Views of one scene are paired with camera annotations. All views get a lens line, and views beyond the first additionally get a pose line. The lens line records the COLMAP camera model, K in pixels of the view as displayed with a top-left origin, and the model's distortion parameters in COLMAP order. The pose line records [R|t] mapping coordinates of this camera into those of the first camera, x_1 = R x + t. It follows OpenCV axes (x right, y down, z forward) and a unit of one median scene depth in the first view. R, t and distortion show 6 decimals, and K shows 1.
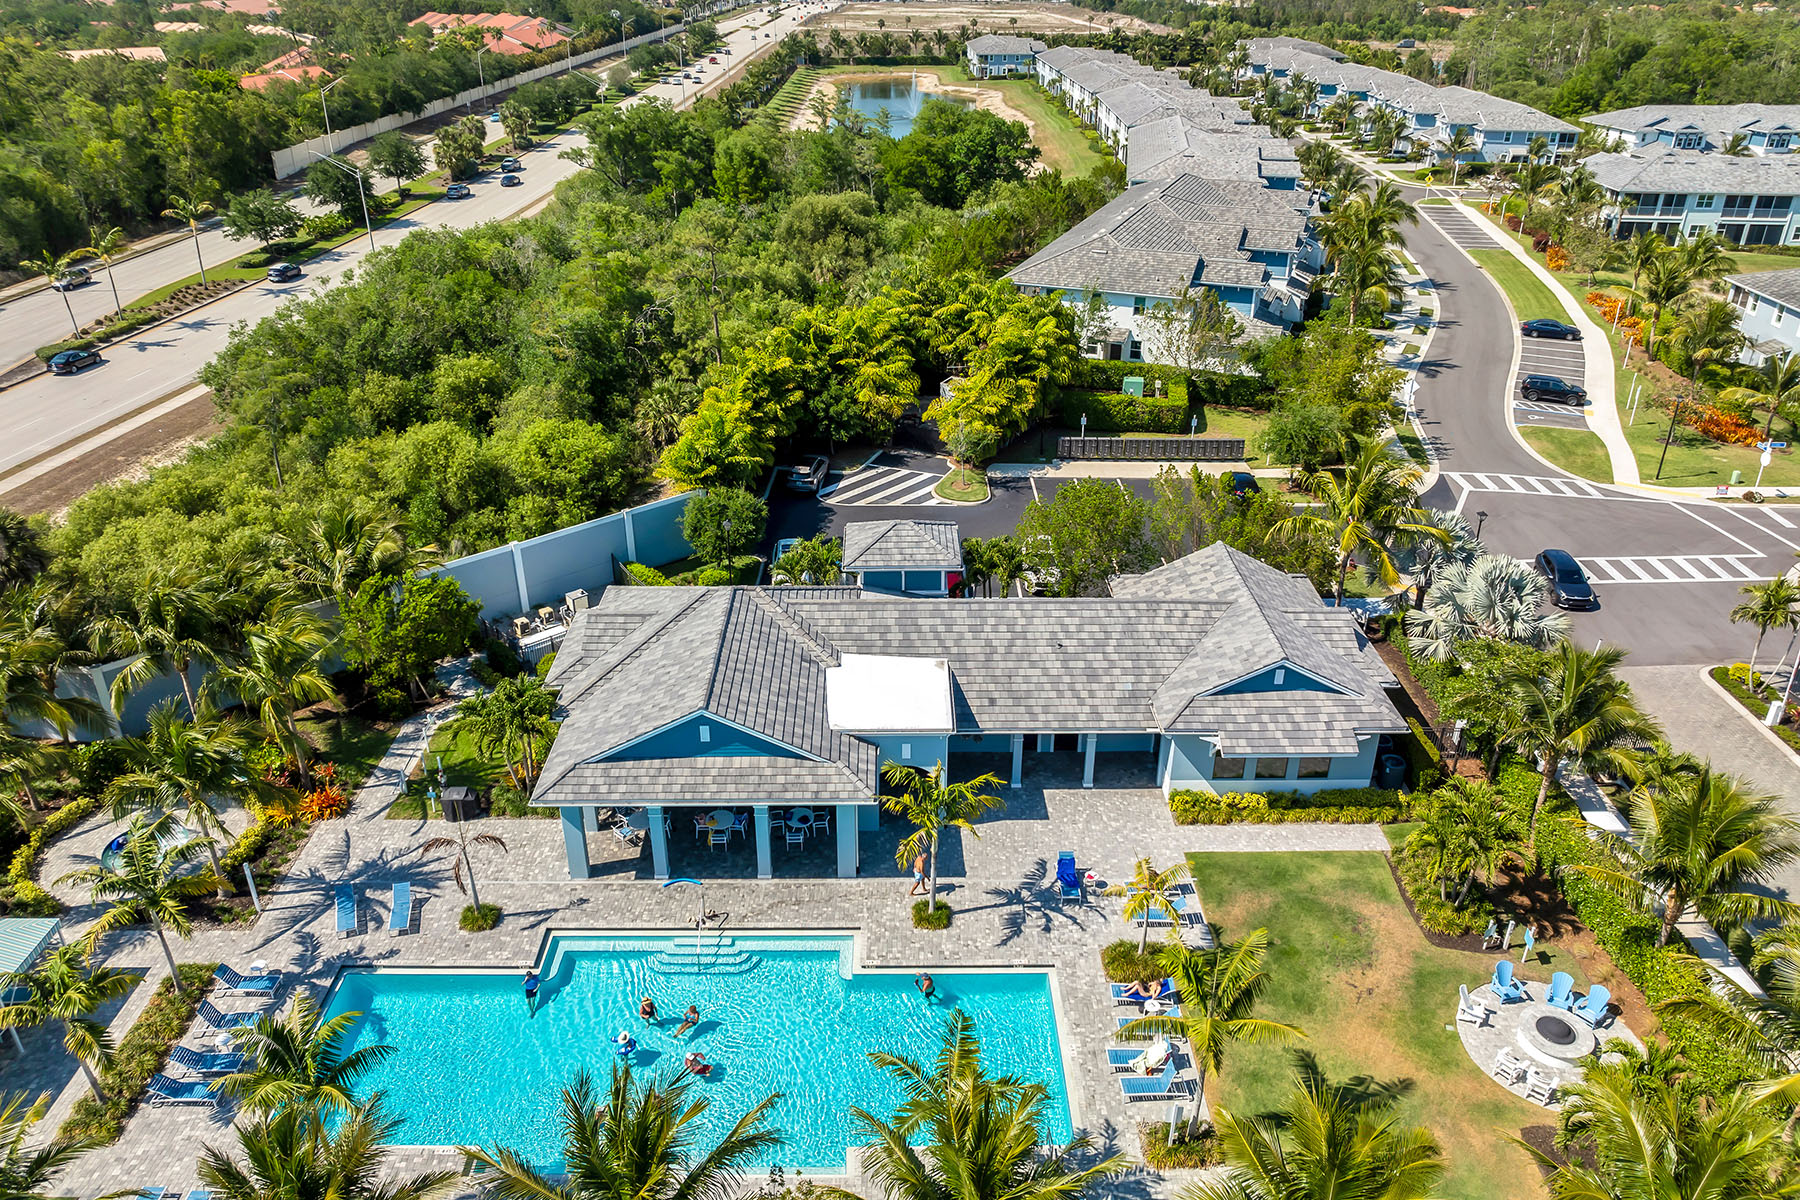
lens RADIAL K [[1259.1, 0, 901.5], [0, 1259.1, 596.9], [0, 0, 1]] dist [-0.031535, -0.003741]
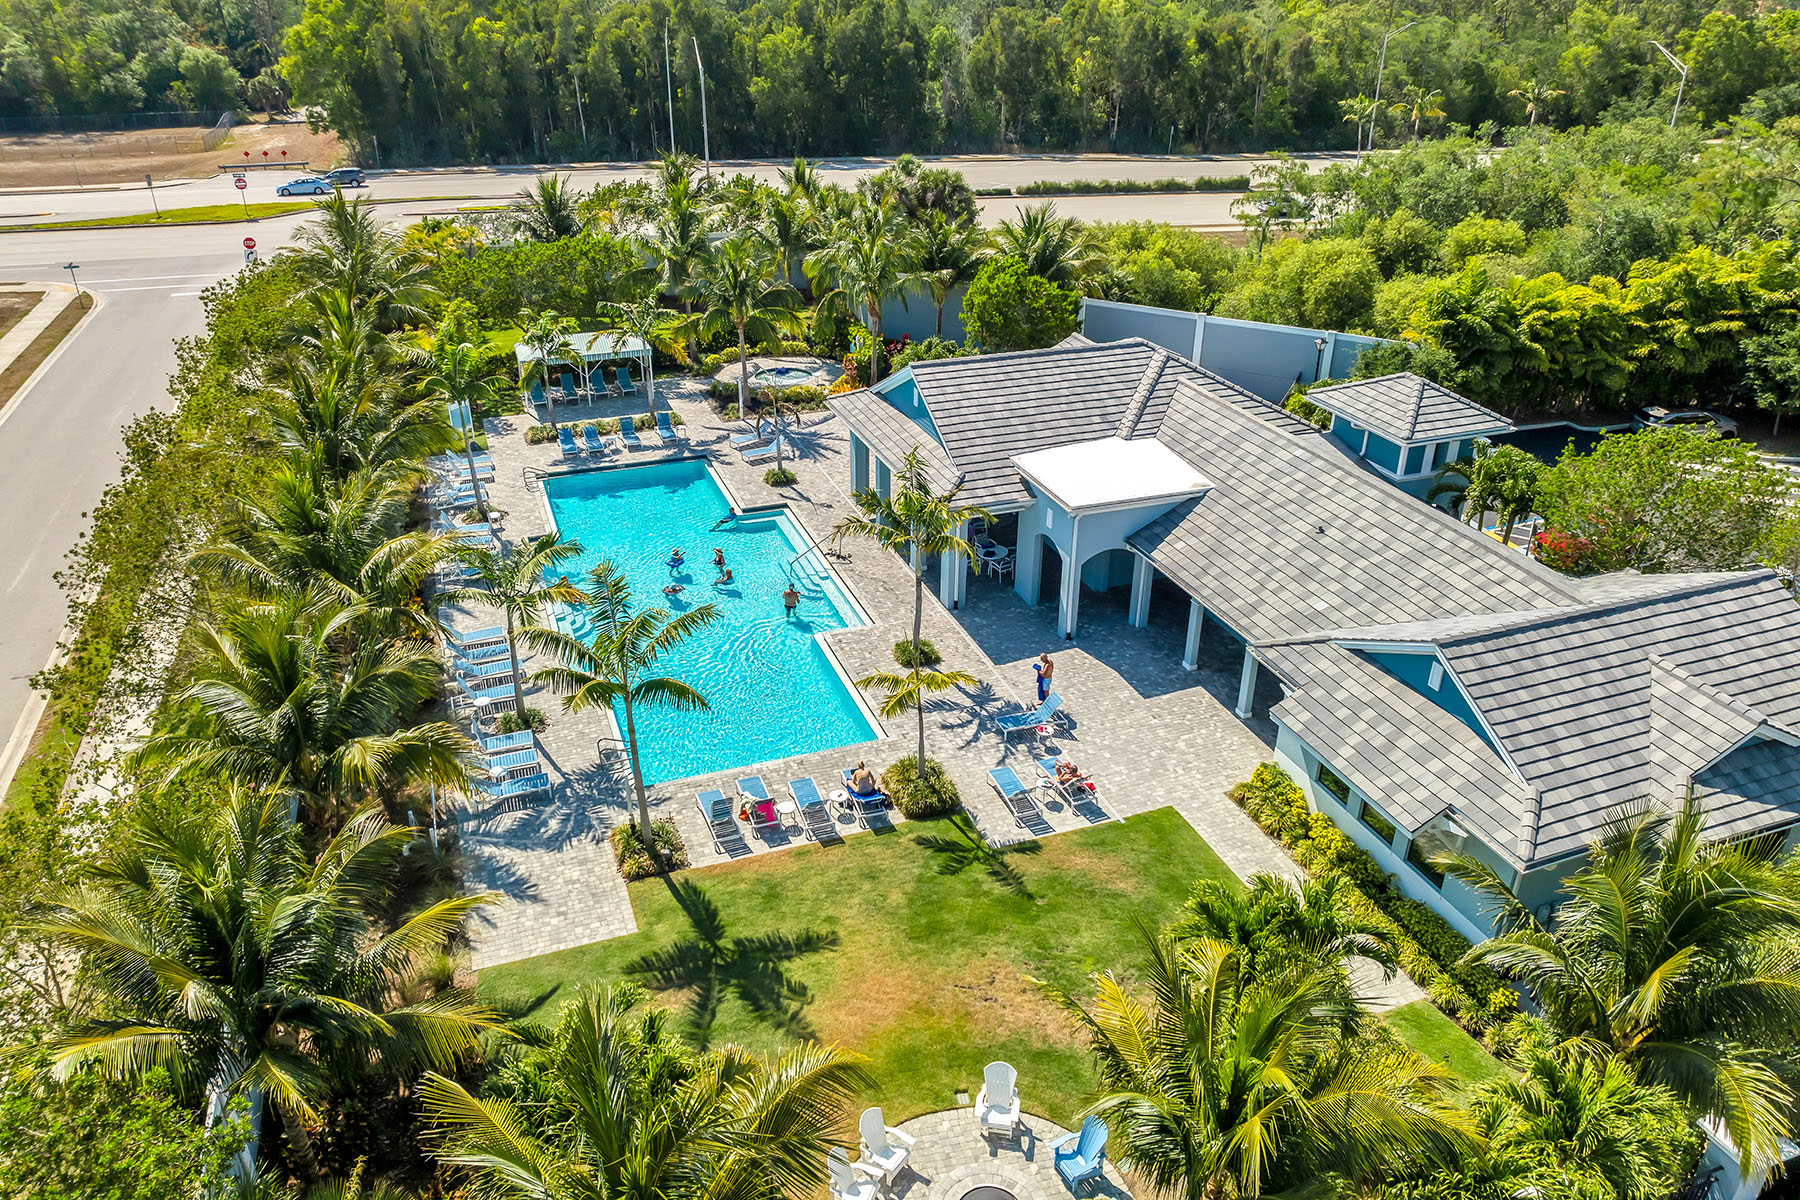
lens RADIAL K [[1259.1, 0, 898.9], [0, 1259.1, 600.9], [0, 0, 1]] dist [-0.031535, -0.003741]
pose [[0.335753, 0.431266, -0.837425, 0.742928], [-0.431365, 0.860728, 0.270317, -0.018027], [0.837373, 0.270476, 0.475025, 0.537912]]
